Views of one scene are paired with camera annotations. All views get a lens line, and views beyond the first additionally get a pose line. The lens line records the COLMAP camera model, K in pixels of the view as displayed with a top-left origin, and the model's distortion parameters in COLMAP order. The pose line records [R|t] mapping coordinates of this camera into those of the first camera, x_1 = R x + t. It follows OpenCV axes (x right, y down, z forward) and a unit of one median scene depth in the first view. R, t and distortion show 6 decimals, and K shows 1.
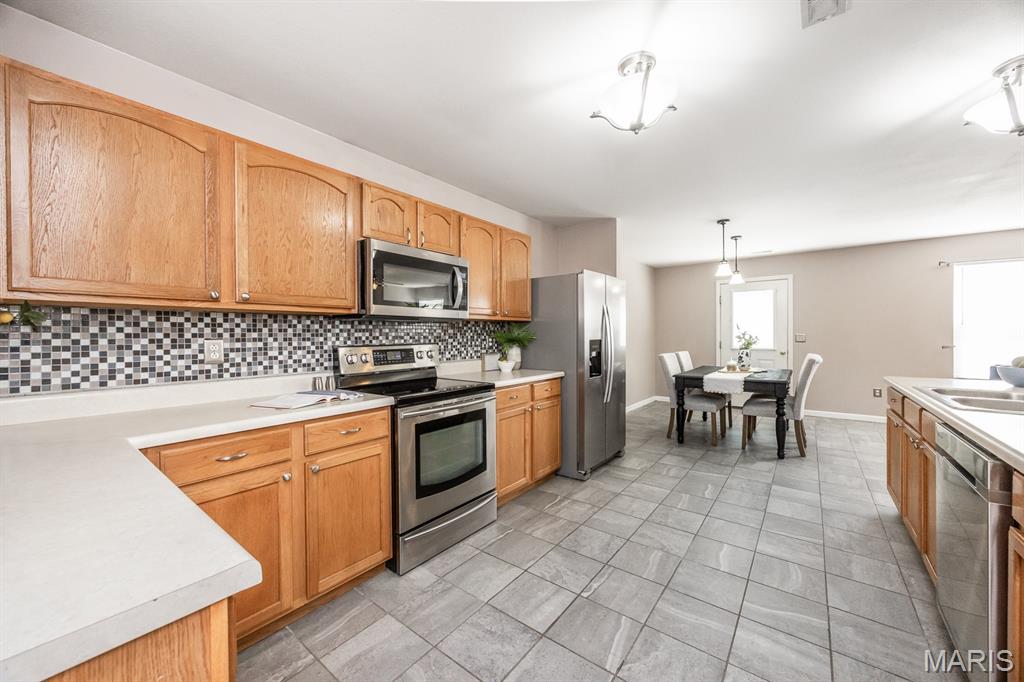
lens RADIAL K [[388.8, 0, 507.7], [0, 388.8, 341.4], [0, 0, 1]] dist [0.006811, 0.000044]
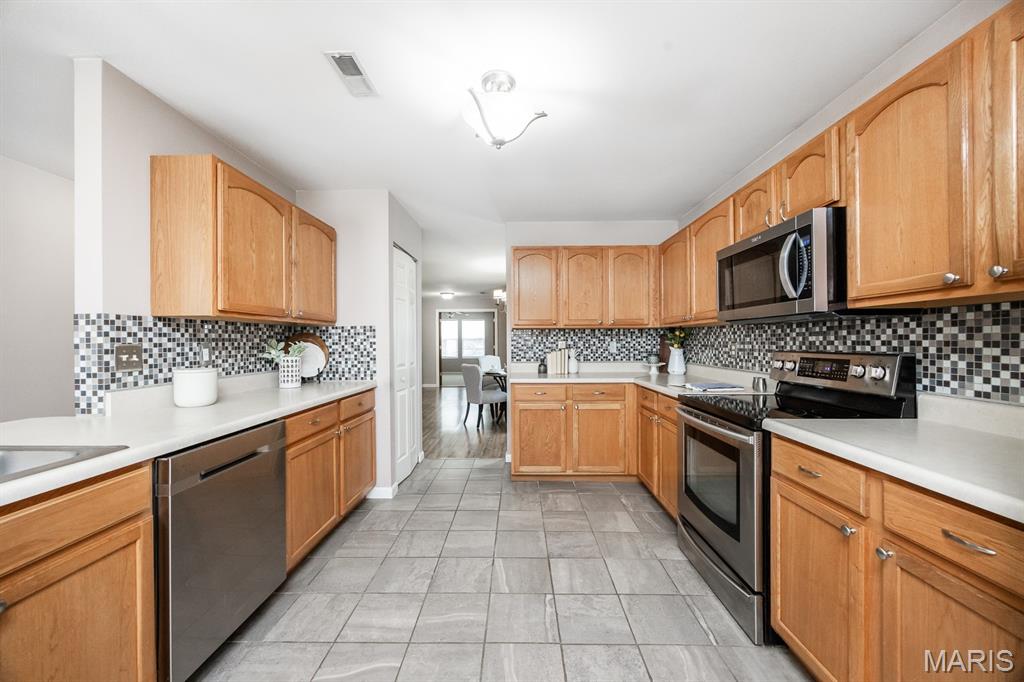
lens RADIAL K [[388.8, 0, 514.2], [0, 388.8, 340.6], [0, 0, 1]] dist [0.006811, 0.000044]
pose [[-0.792528, 0.007741, -0.609786, 0.576258], [-0.001615, 0.999889, 0.014793, -0.022009], [0.609833, 0.012709, -0.792428, 1.131892]]
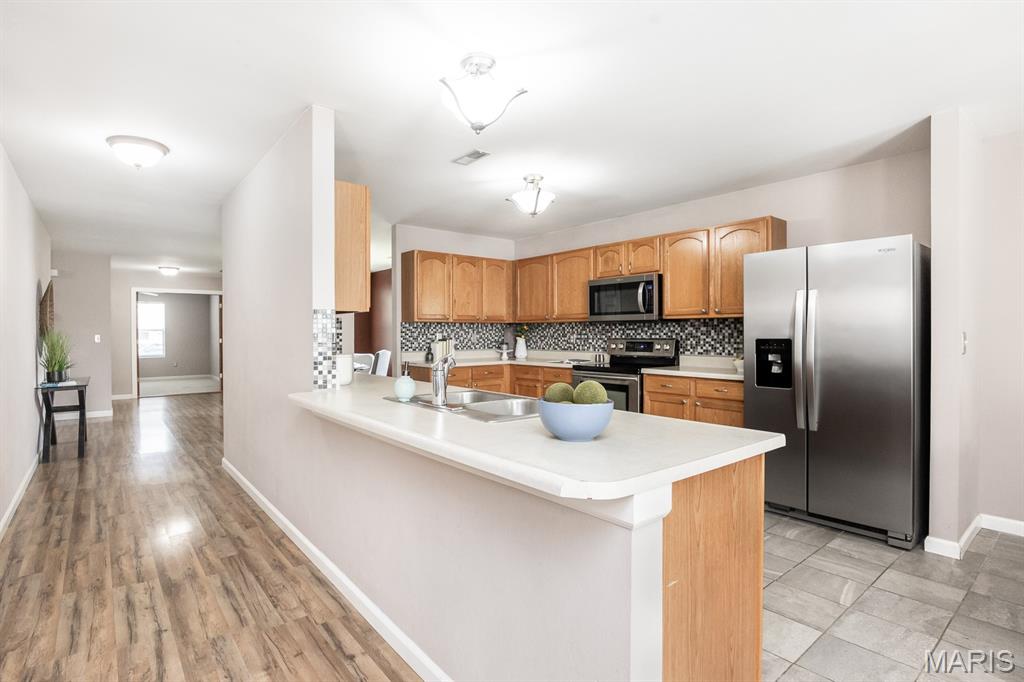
lens RADIAL K [[494.2, 0, 484.5], [0, 494.2, 343.7], [0, 0, 1]] dist [0.000916, 0.000183]
pose [[-0.235812, 0.026579, -0.971435, 1.545216], [-0.013115, 0.999448, 0.030529, -0.020399], [0.971710, 0.019939, -0.235334, 0.799774]]
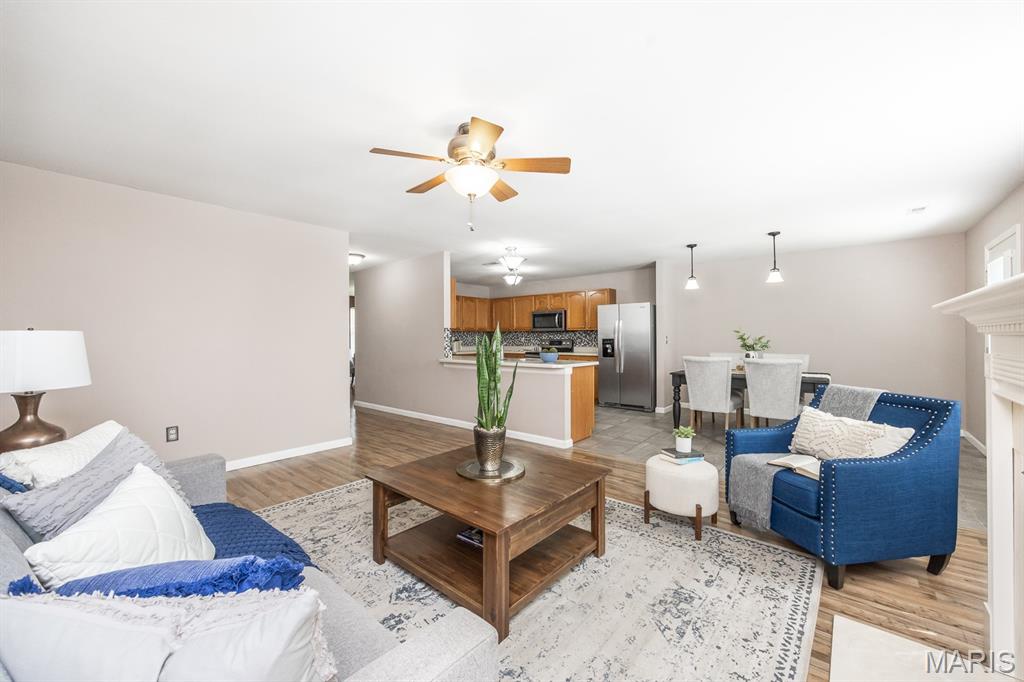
lens RADIAL K [[388.8, 0, 507.1], [0, 388.8, 336.1], [0, 0, 1]] dist [0.006811, 0.000044]
pose [[-0.031875, -0.000550, -0.999492, 2.626296], [-0.015328, 0.999883, -0.000061, -0.010952], [0.999374, 0.015318, -0.031879, 0.650475]]
